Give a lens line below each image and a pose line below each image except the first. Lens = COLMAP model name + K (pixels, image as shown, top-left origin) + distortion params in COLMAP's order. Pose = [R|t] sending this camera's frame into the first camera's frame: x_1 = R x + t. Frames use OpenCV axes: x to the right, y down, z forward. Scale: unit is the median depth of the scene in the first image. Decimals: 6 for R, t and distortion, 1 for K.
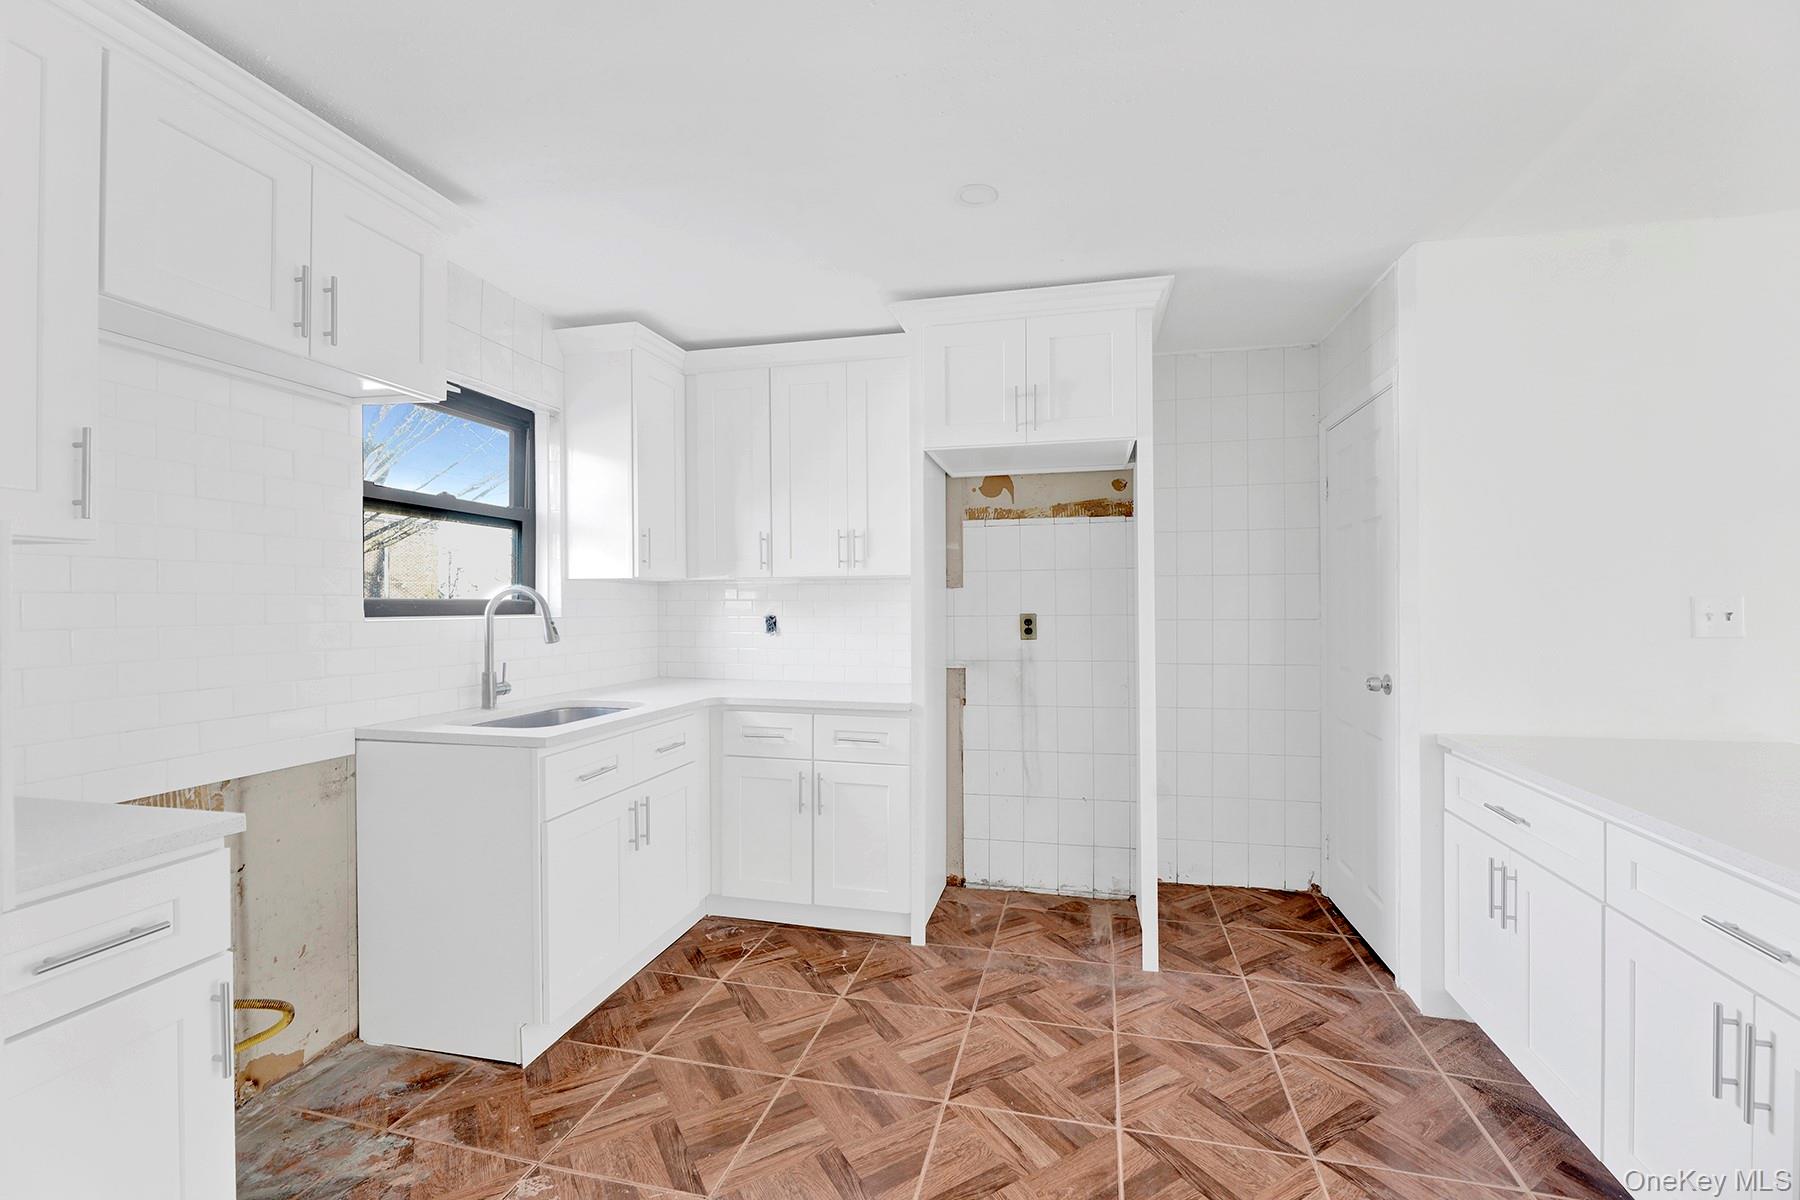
lens RADIAL K [[749.4, 0, 908.9], [0, 749.4, 610.2], [0, 0, 1]] dist [0.000085, -0.003337]
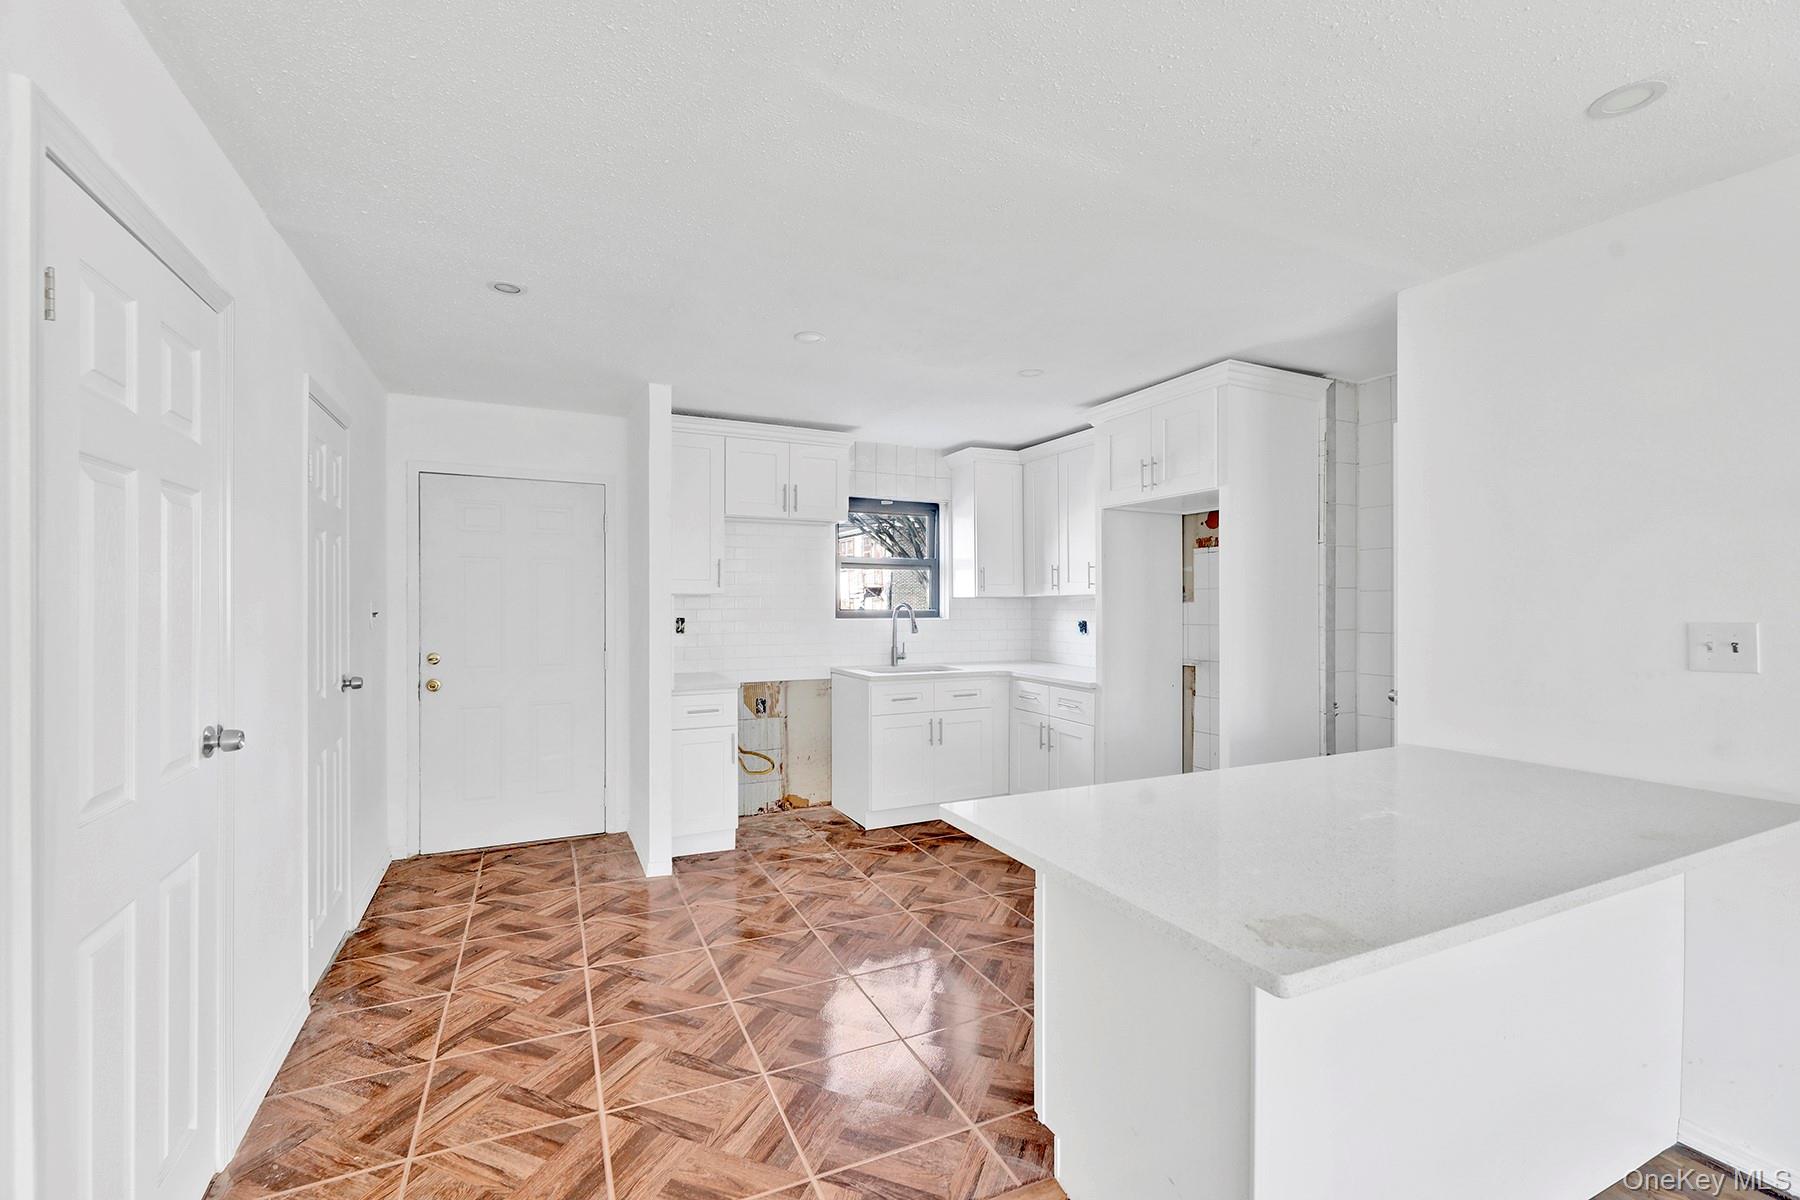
lens RADIAL K [[749.4, 0, 899.6], [0, 749.4, 615.2], [0, 0, 1]] dist [0.000085, -0.003337]
pose [[0.632519, 0.015452, -0.774391, 0.957749], [-0.009555, 0.999881, 0.012146, -0.024228], [0.774486, -0.000284, 0.632591, -0.226359]]
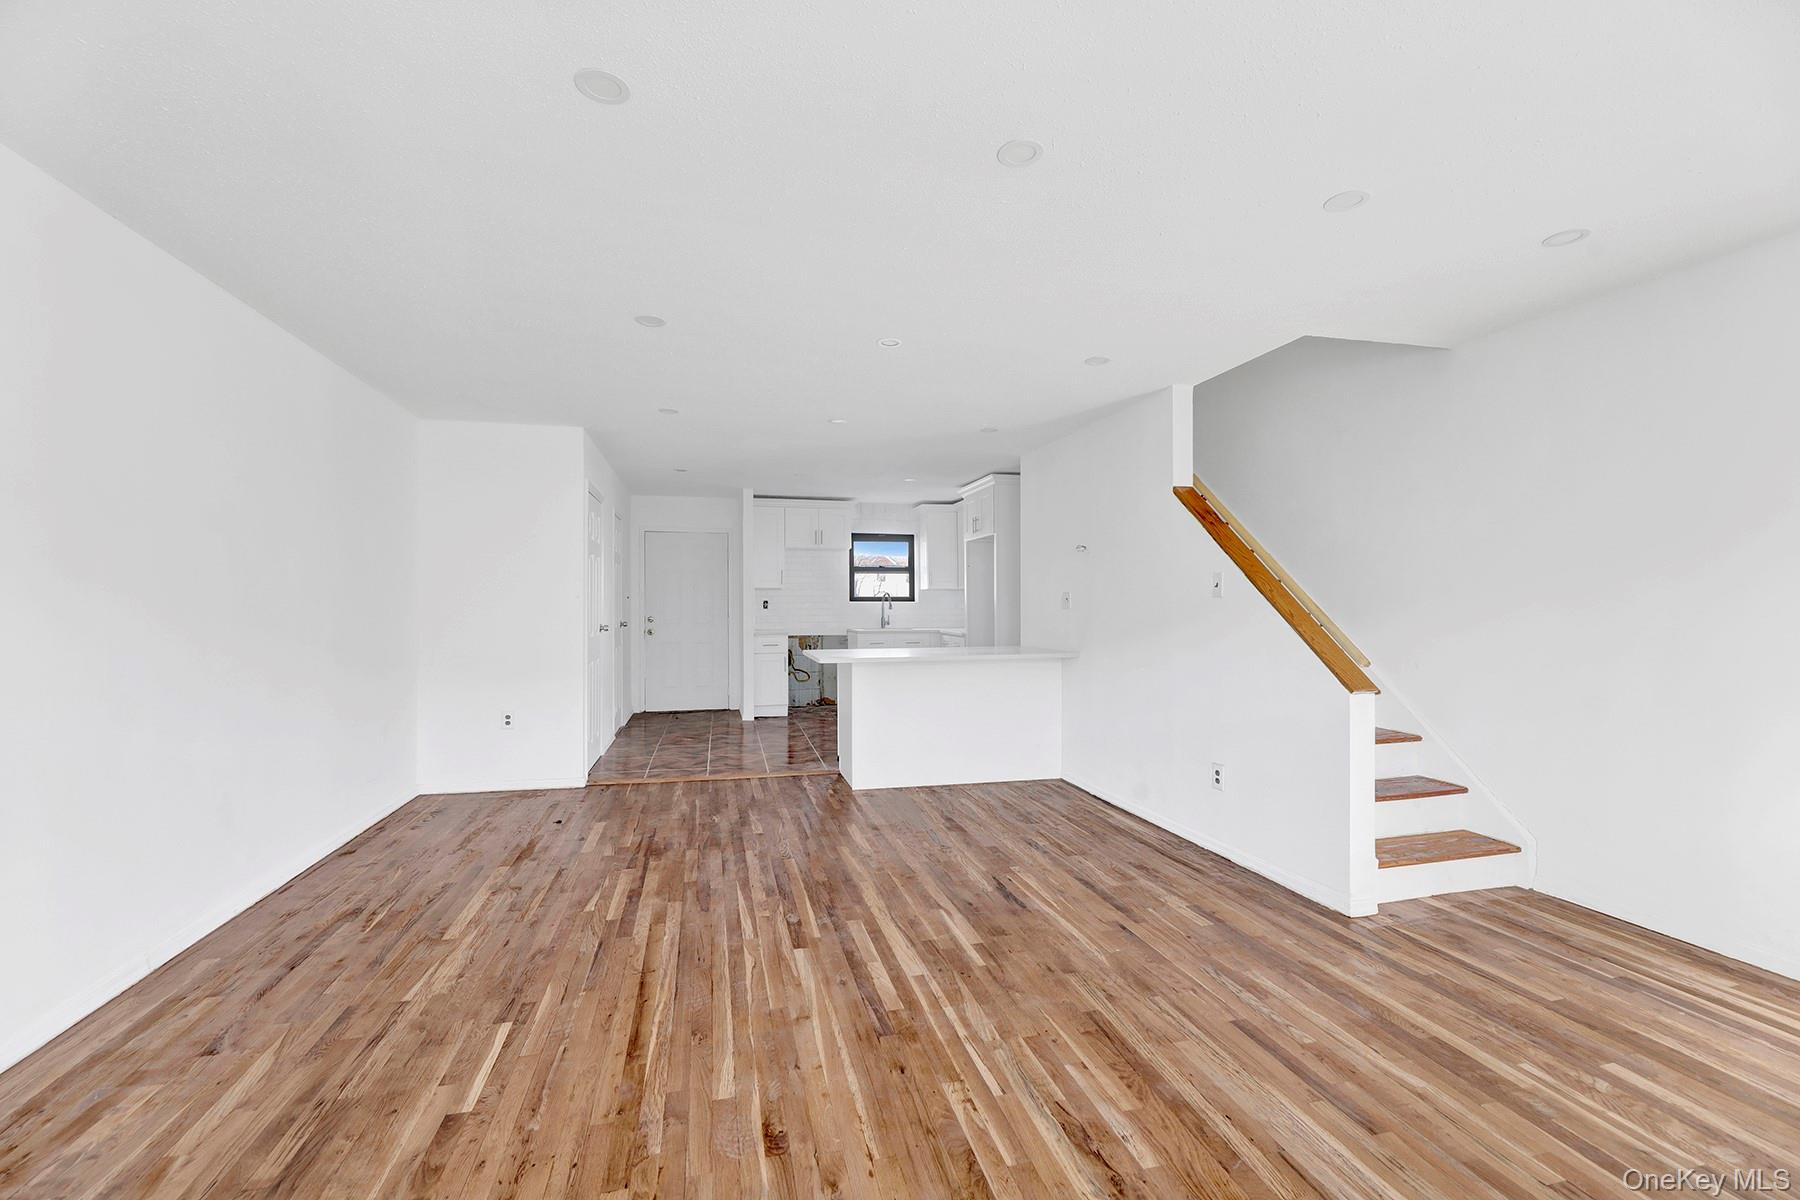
lens RADIAL K [[749.4, 0, 884.9], [0, 749.4, 609.3], [0, 0, 1]] dist [0.000085, -0.003337]
pose [[0.445129, 0.008254, -0.895428, 2.523375], [-0.005651, 0.999963, 0.006408, 0.021957], [0.895449, 0.002208, 0.445160, -0.530875]]
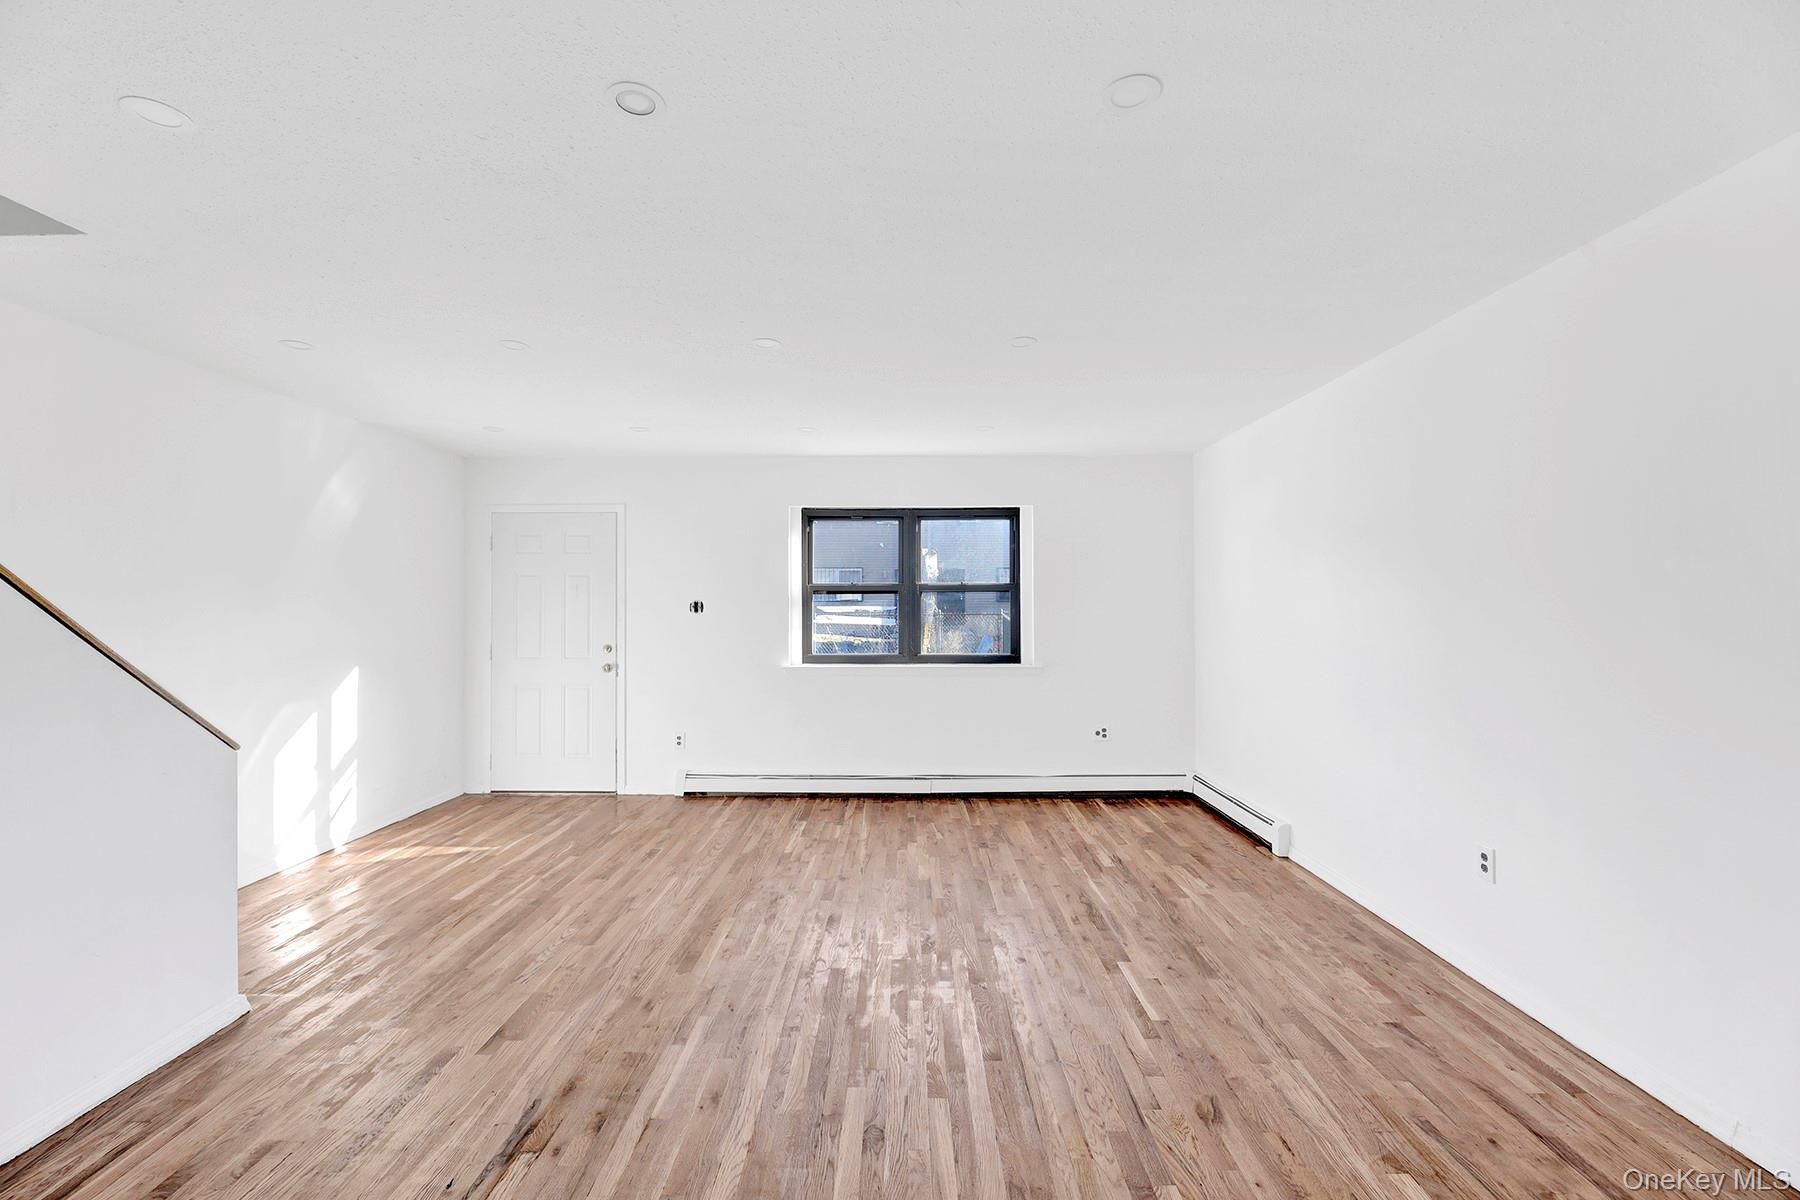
lens RADIAL K [[749.4, 0, 897.1], [0, 749.4, 598.1], [0, 0, 1]] dist [0.000085, -0.003337]
pose [[-0.217087, 0.013170, 0.976063, 0.674402], [0.008573, 0.999896, -0.011585, -0.025321], [-0.976115, 0.005853, -0.217177, -0.002747]]
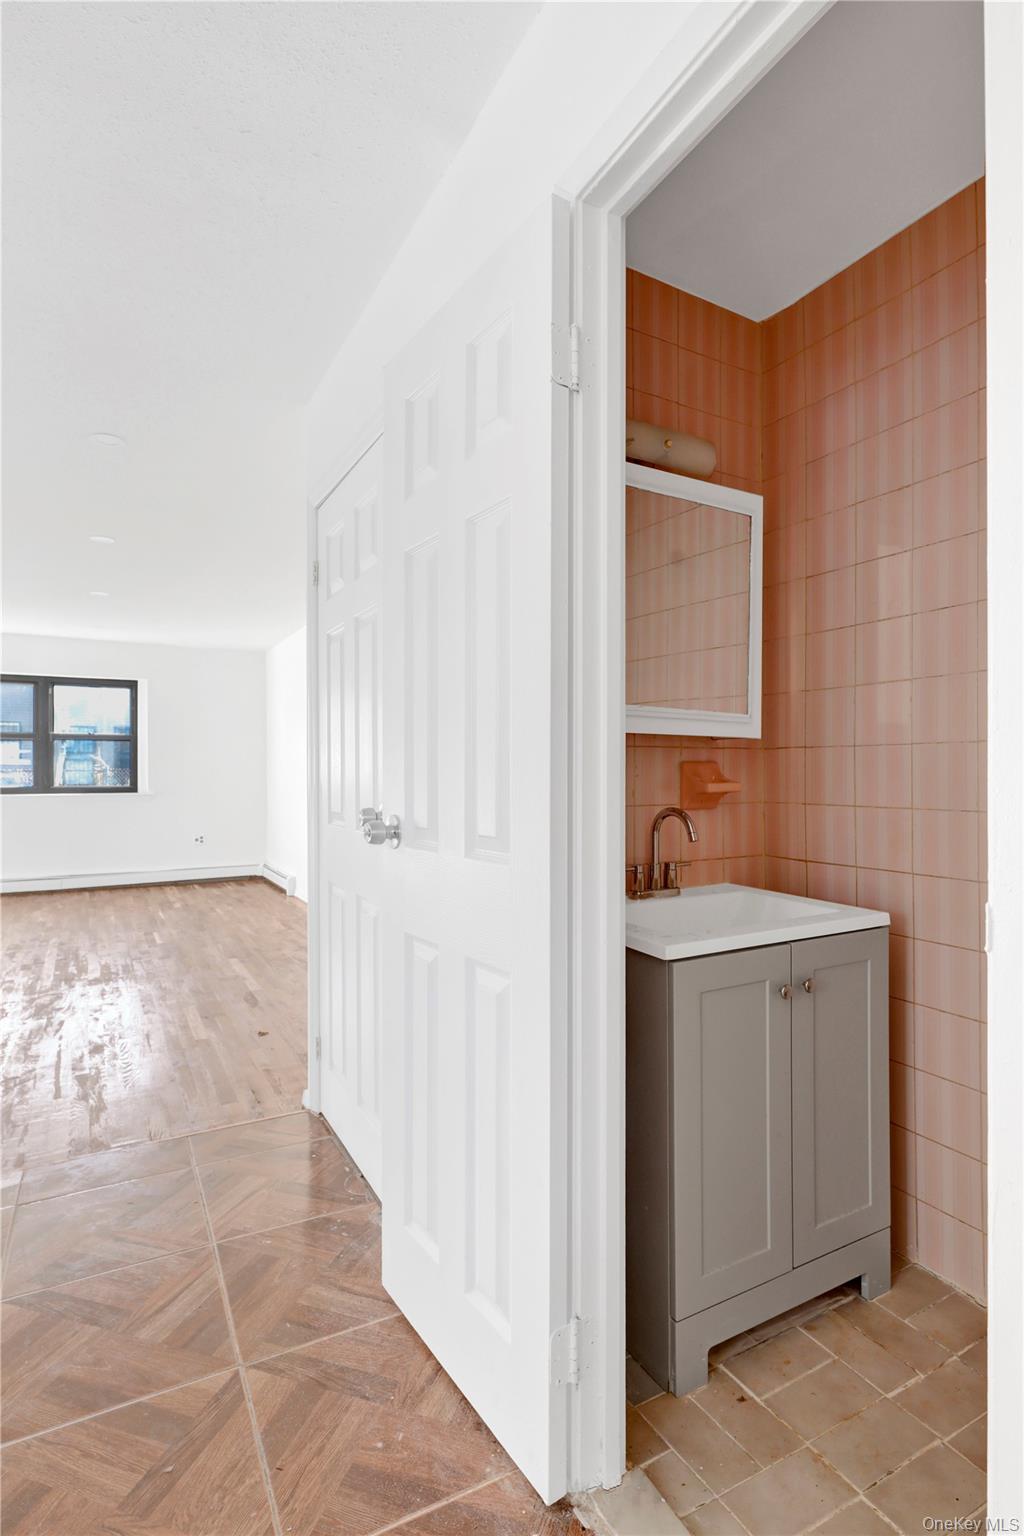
lens RADIAL K [[758.7, 0, 528.3], [0, 758.7, 772.7], [0, 0, 1]] dist [-0.020439, -0.000236]
pose [[-0.681525, -0.000032, 0.731795, -0.572106], [0.005710, 0.999969, 0.005361, 0.054315], [-0.731773, 0.007832, -0.681504, 0.098605]]
